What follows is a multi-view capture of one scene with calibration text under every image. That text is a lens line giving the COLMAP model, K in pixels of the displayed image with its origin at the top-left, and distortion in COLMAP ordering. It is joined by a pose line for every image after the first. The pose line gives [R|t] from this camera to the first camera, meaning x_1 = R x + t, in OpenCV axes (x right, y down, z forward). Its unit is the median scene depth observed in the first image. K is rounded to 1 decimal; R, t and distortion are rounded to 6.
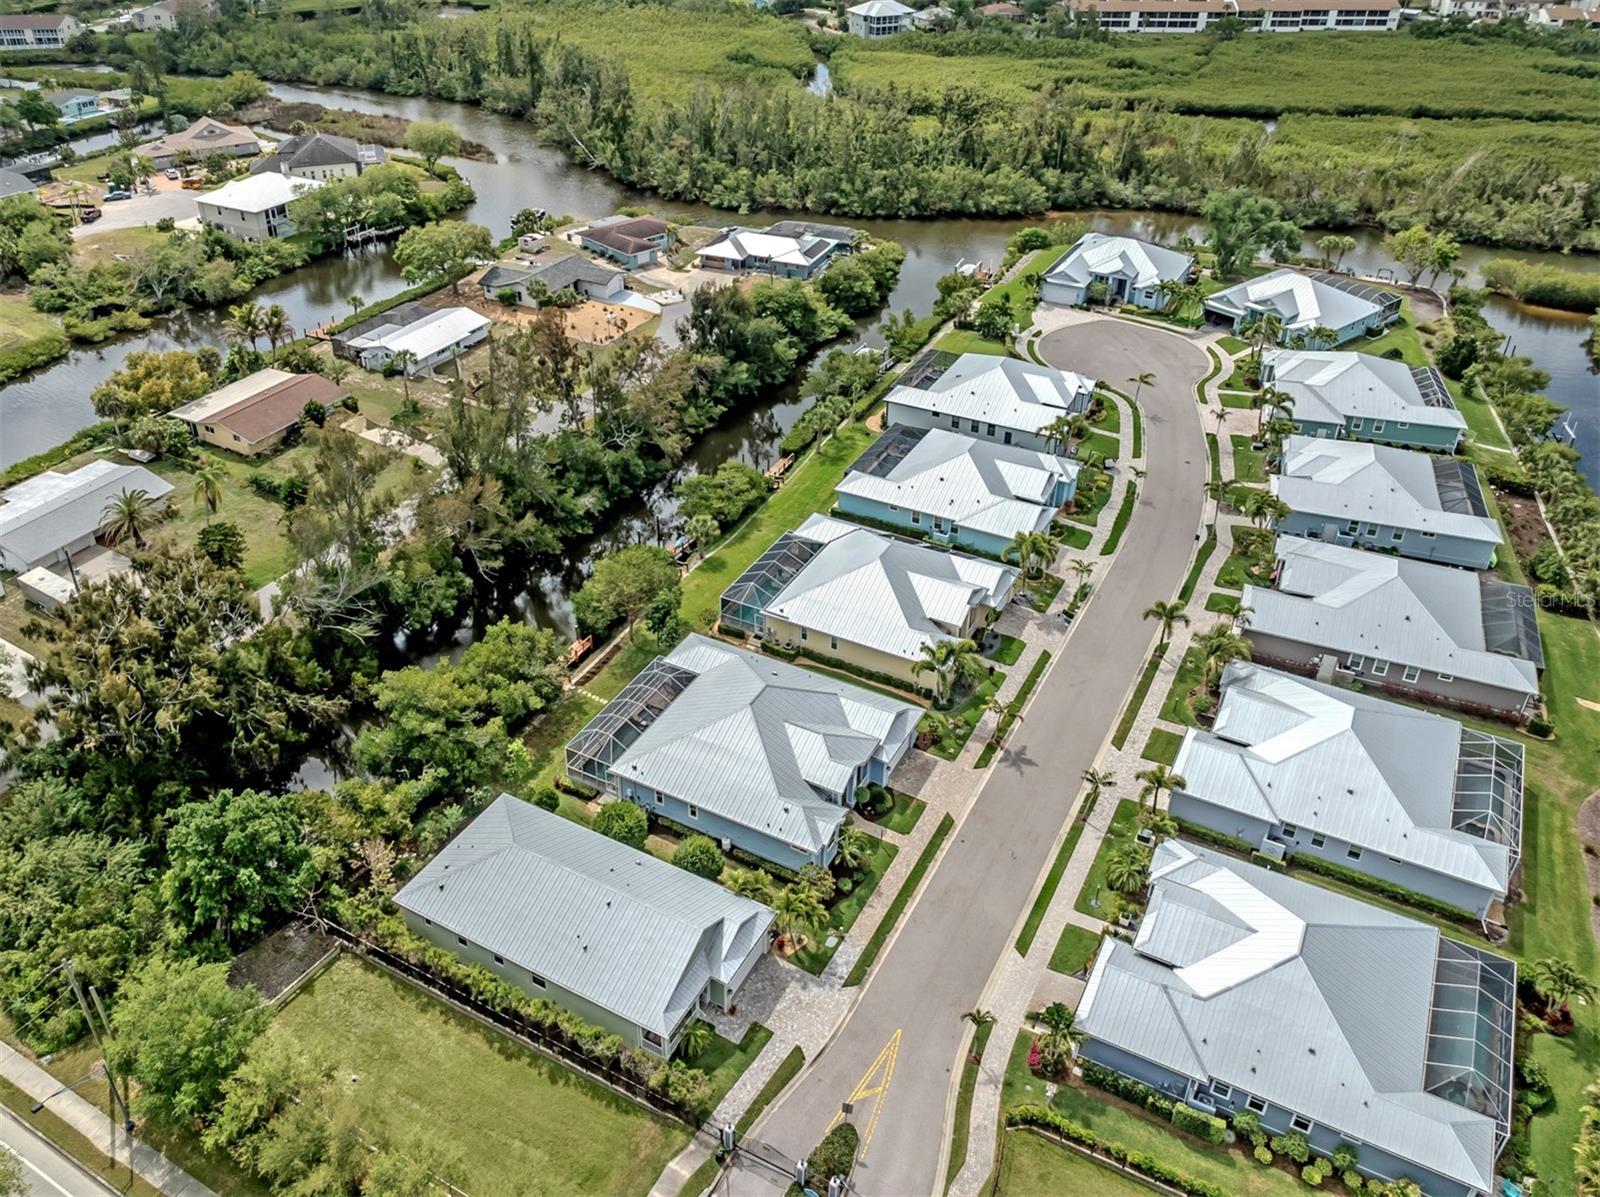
lens RADIAL K [[1143.2, 0, 778.8], [0, 1143.2, 599.1], [0, 0, 1]] dist [-0.033440, 0.019352]
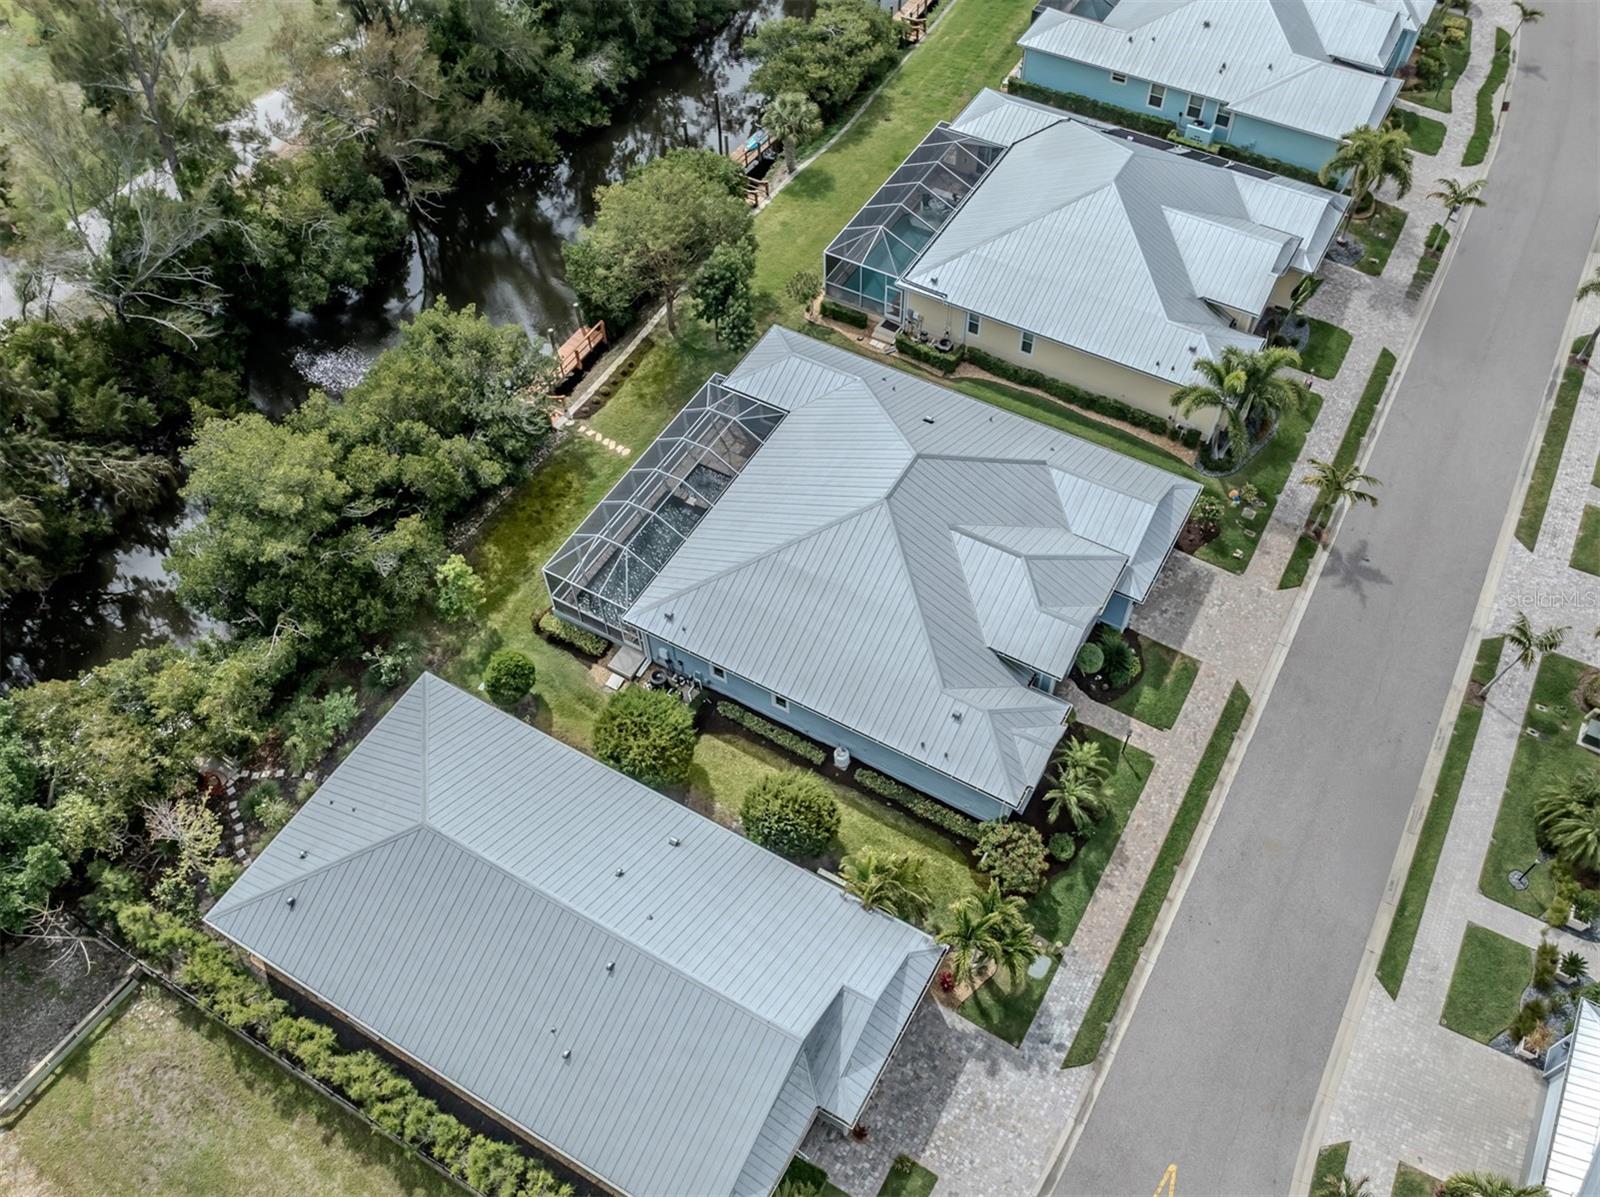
lens RADIAL K [[1177.4, 0, 847.4], [0, 1177.4, 600.3], [0, 0, 1]] dist [-0.029215, 0.010649]
pose [[0.999653, 0.007965, -0.025121, -0.024462], [0.001129, 0.939412, 0.342788, -0.040455], [0.026329, -0.342698, 0.939077, 0.407092]]
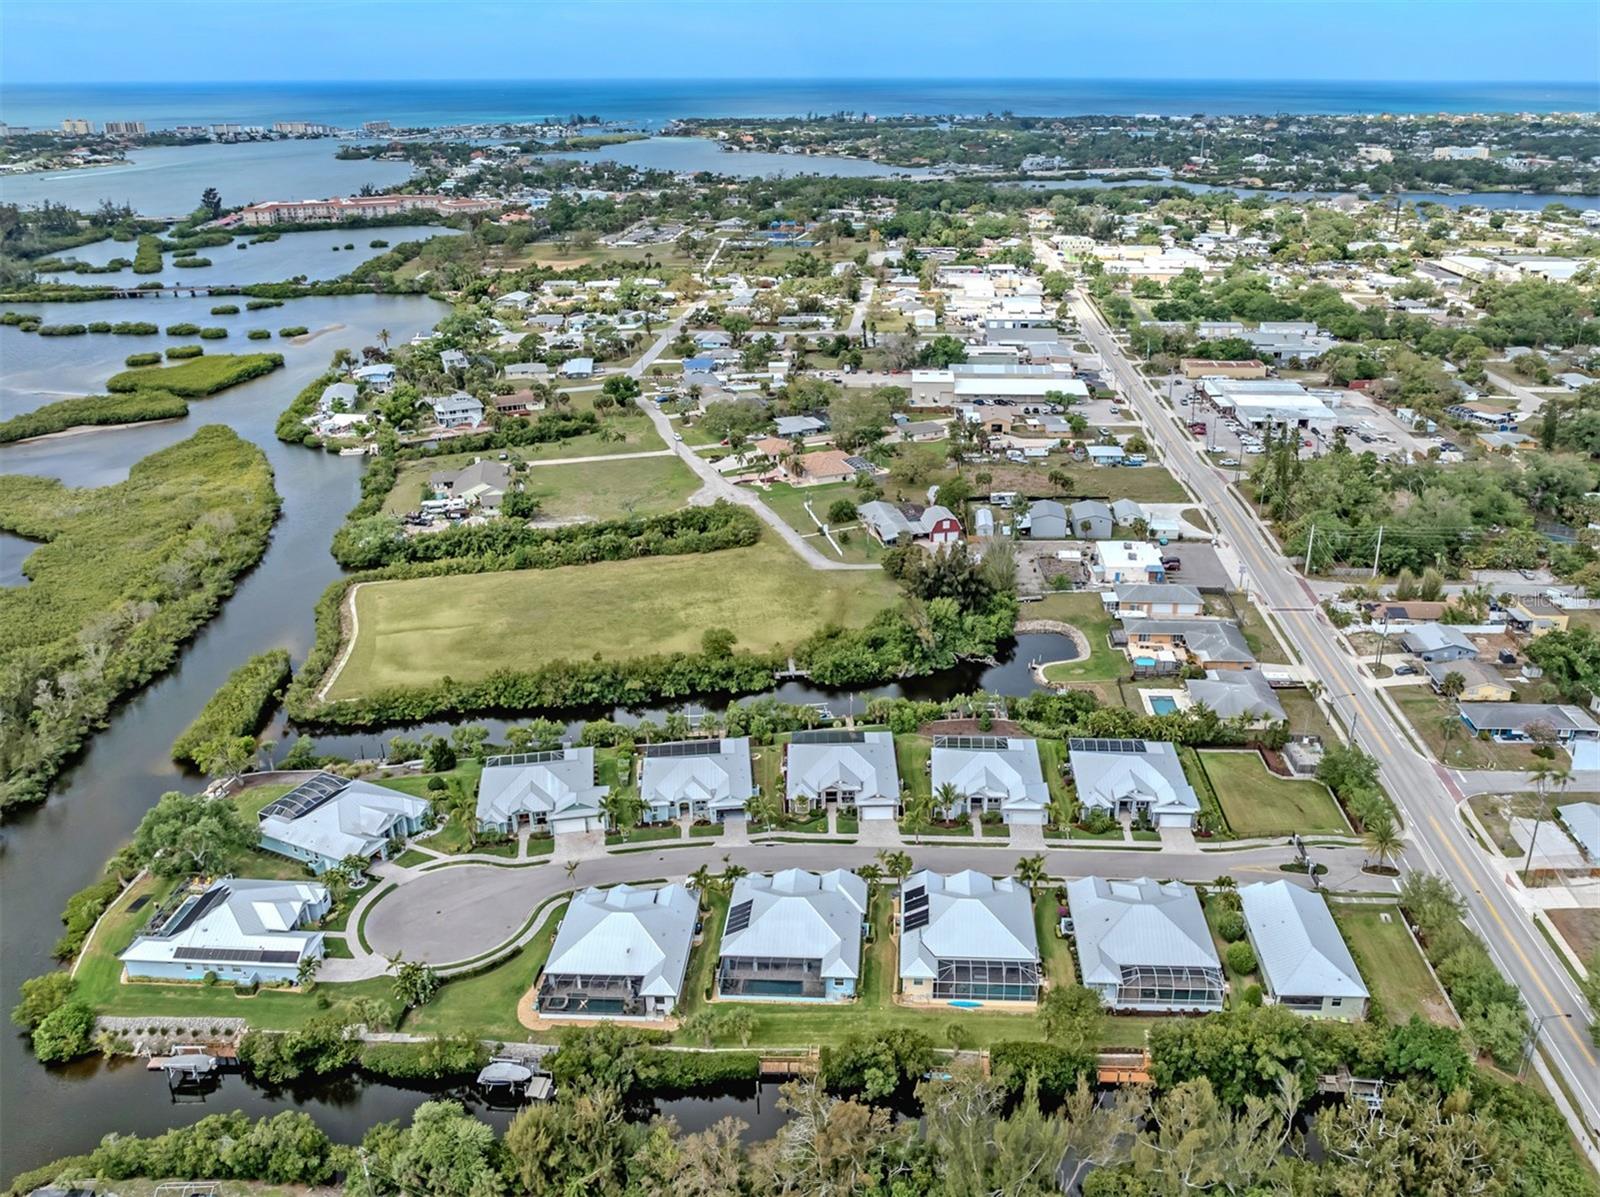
lens RADIAL K [[1249.9, 0, 853.2], [0, 1249.9, 599.8], [0, 0, 1]] dist [-0.034263, 0.024932]
pose [[-0.439271, -0.332456, 0.834574, -1.079251], [0.526351, 0.657599, 0.538997, -1.269224], [-0.728008, 0.676045, -0.113876, 1.063008]]
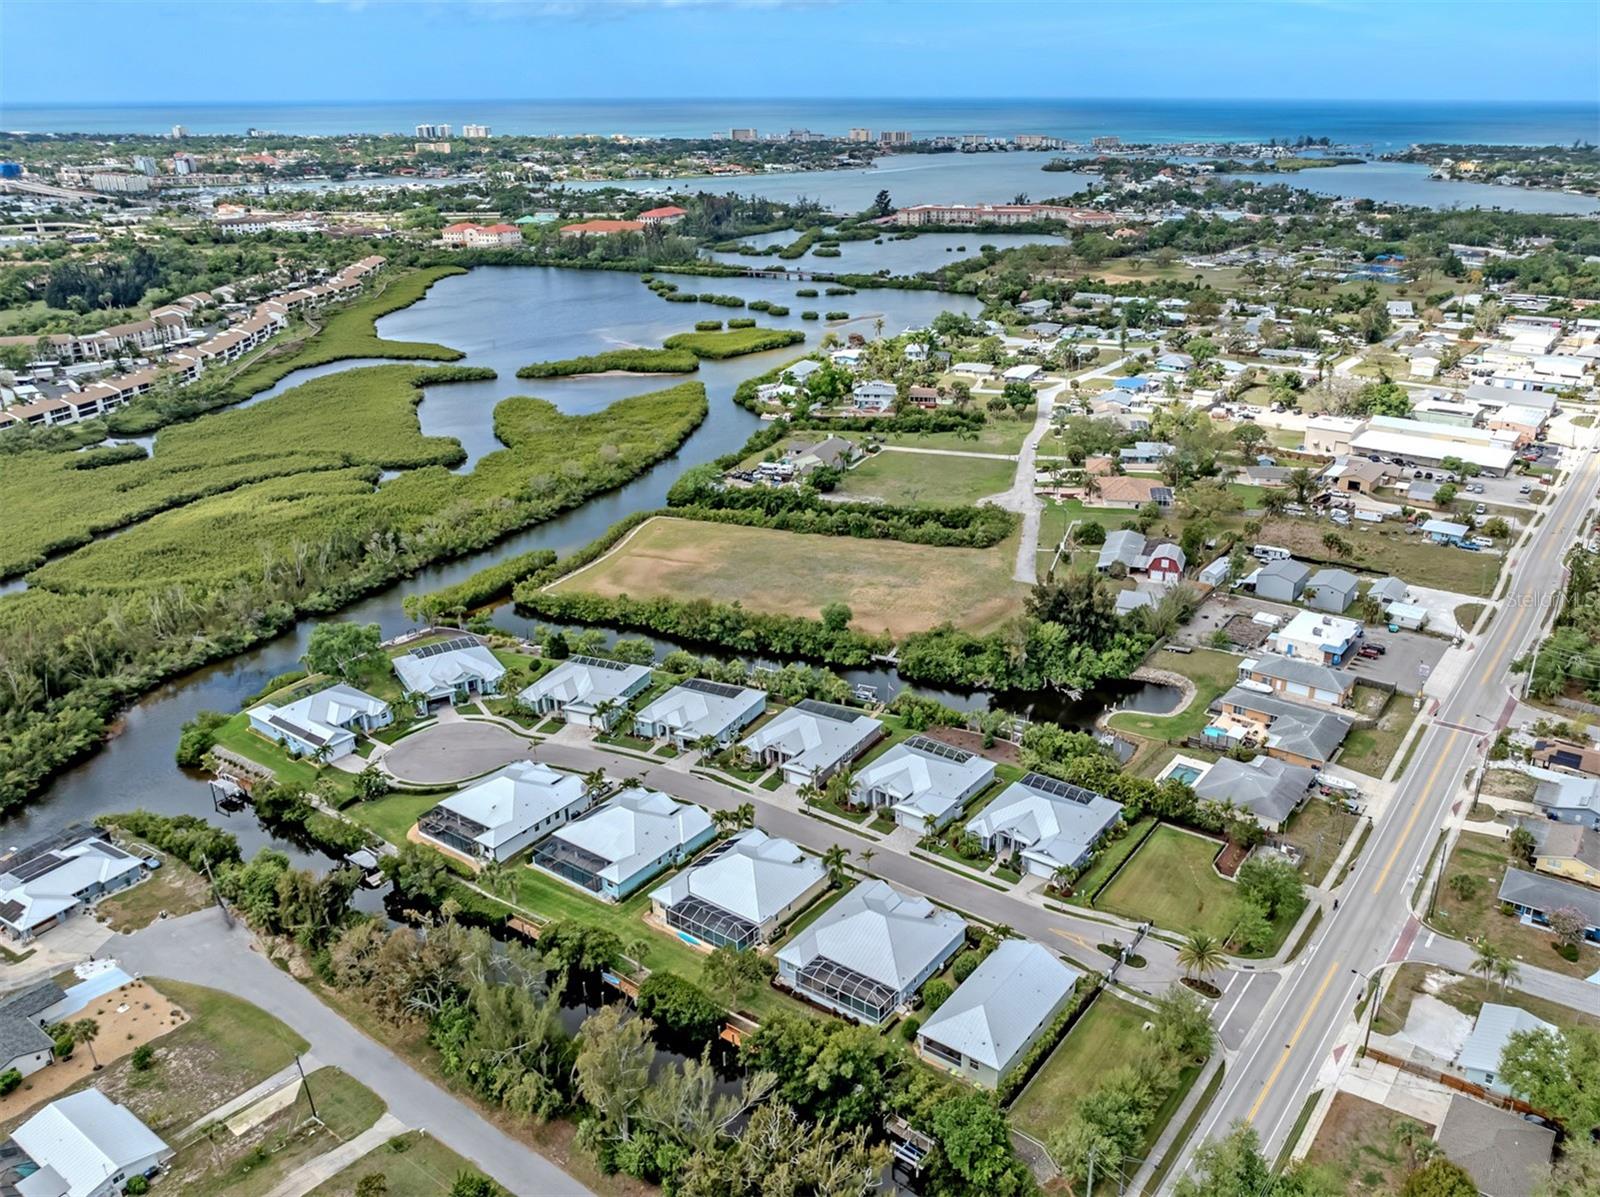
lens RADIAL K [[1249.9, 0, 853.2], [0, 1249.9, 599.8], [0, 0, 1]] dist [-0.034263, 0.024932]
pose [[0.110612, -0.357685, 0.927268, -1.414742], [0.572672, 0.785476, 0.234677, -0.661224], [-0.812288, 0.505063, 0.291719, 0.196183]]
